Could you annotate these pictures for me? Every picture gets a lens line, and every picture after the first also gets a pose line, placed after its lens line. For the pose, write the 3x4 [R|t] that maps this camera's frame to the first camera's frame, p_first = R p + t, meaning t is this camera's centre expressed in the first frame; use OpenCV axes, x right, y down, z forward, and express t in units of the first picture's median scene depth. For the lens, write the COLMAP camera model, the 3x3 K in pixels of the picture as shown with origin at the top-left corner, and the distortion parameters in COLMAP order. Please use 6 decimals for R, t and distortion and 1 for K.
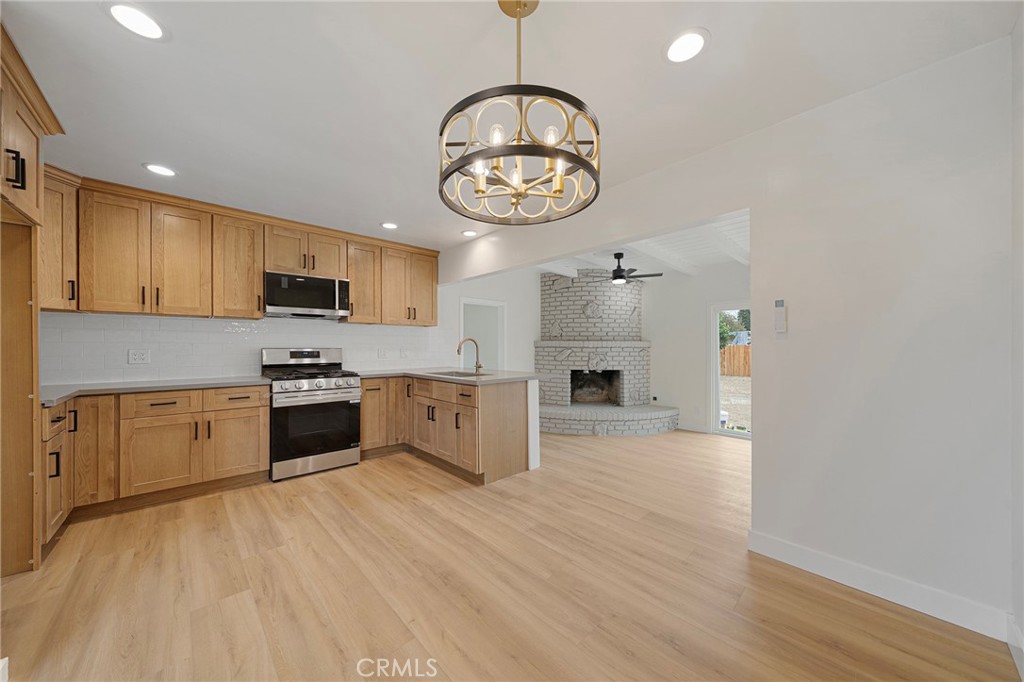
lens RADIAL K [[350.0, 0, 506.7], [0, 350.0, 347.0], [0, 0, 1]] dist [-0.002520, -0.000292]
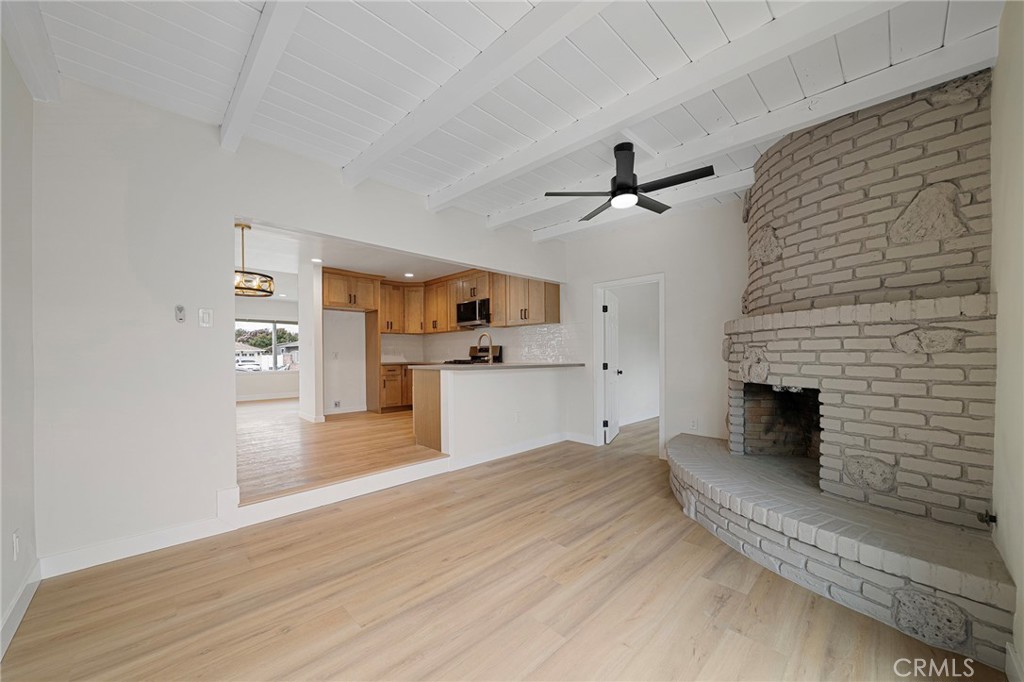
lens RADIAL K [[375.3, 0, 509.8], [0, 375.3, 356.6], [0, 0, 1]] dist [-0.000120, -0.000043]
pose [[0.033277, 0.003387, -0.999440, 1.179503], [0.006233, 0.999974, 0.003597, 0.047771], [0.999427, -0.006349, 0.033255, 1.117259]]
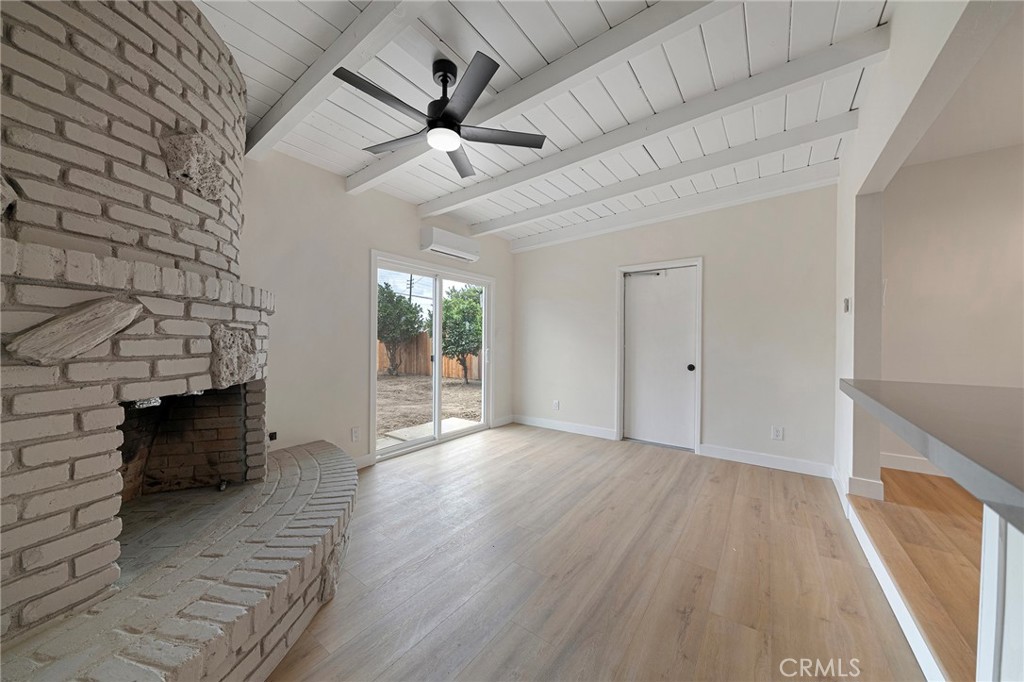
lens RADIAL K [[355.4, 0, 508.7], [0, 355.4, 339.9], [0, 0, 1]] dist [-0.000315, 0.000005]
pose [[-0.187400, -0.000276, 0.982284, -0.108598], [-0.006184, 0.999980, -0.000899, 0.045925], [-0.982264, -0.006243, -0.187398, 1.372521]]
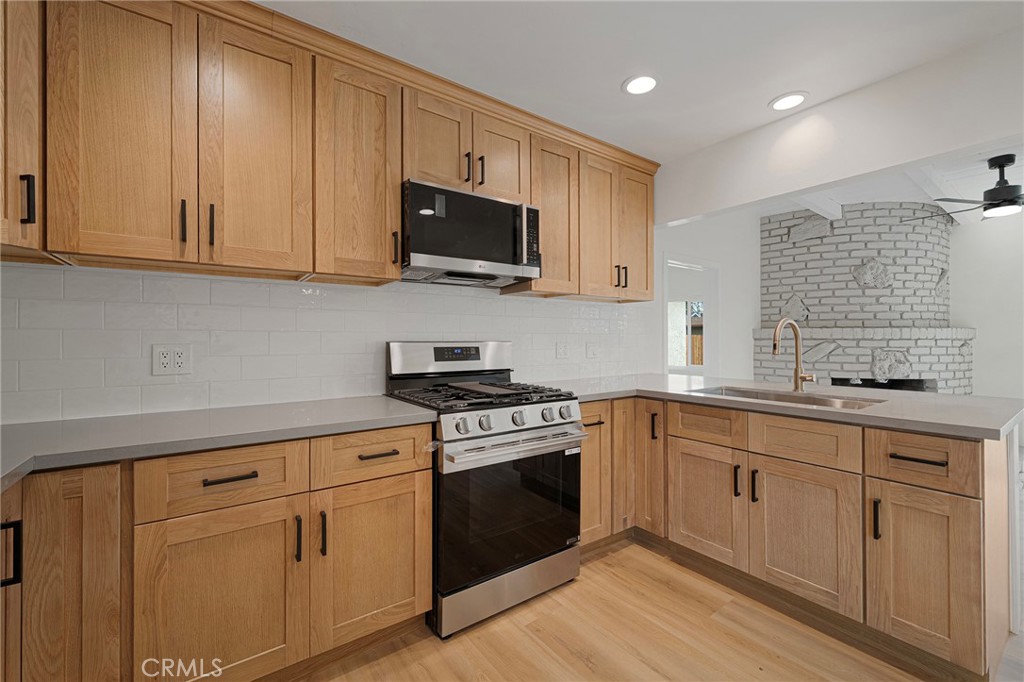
lens RADIAL K [[421.7, 0, 509.5], [0, 421.7, 338.6], [0, 0, 1]] dist [-0.000926, -0.000053]
pose [[0.993121, -0.002075, -0.117077, -0.448856], [0.001817, 0.999996, -0.002308, 0.001137], [0.117081, 0.002080, 0.993120, 0.409728]]
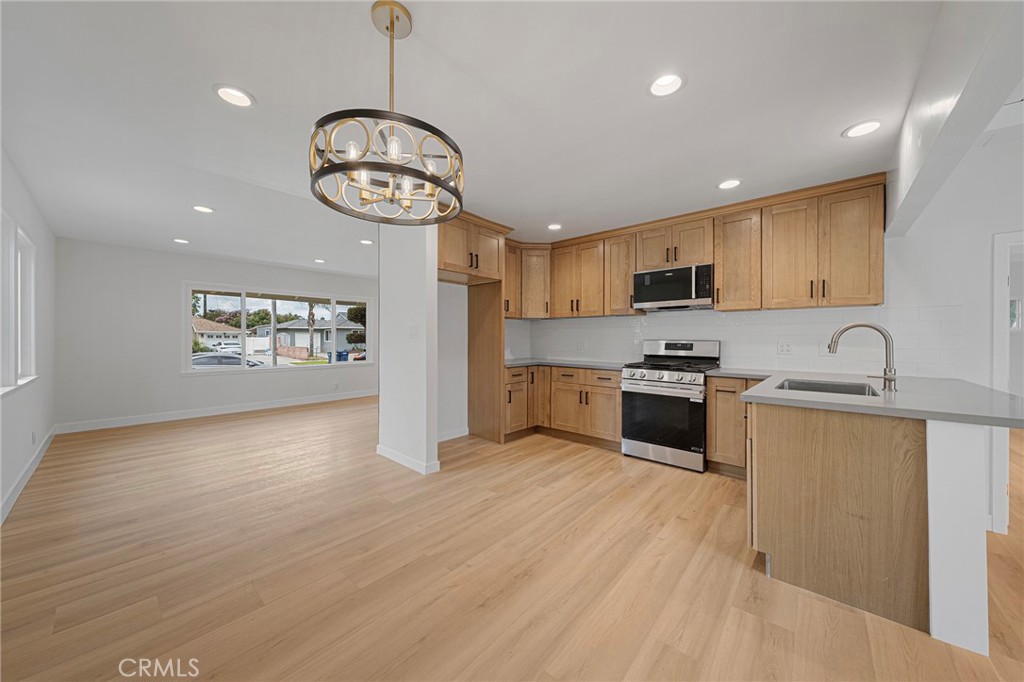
lens RADIAL K [[355.4, 0, 508.7], [0, 355.4, 339.9], [0, 0, 1]] dist [-0.000315, 0.000005]
pose [[0.101724, 0.004462, -0.994803, 0.409519], [-0.005191, 0.999979, 0.003955, 0.000937], [0.994799, 0.004761, 0.101745, 0.432805]]
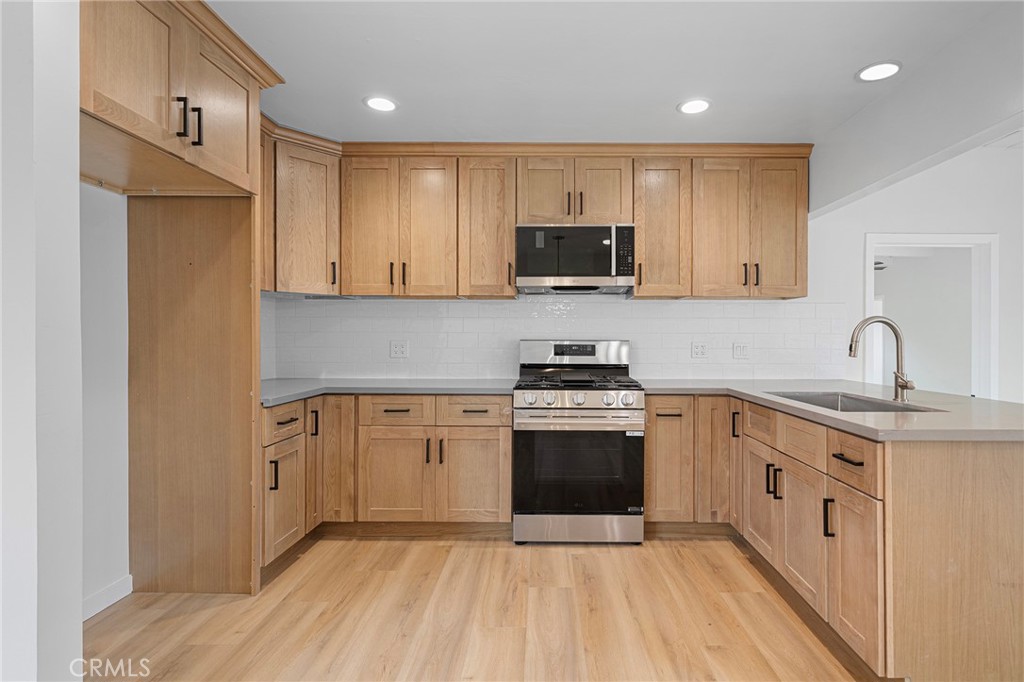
lens RADIAL K [[500.7, 0, 550.6], [0, 500.7, 340.9], [0, 0, 1]] dist [-0.000399, 0.000264]
pose [[0.740024, 0.005489, -0.672558, 0.011692], [-0.003878, 0.999985, 0.003895, 0.001591], [0.672569, -0.000274, 0.740034, 0.303242]]
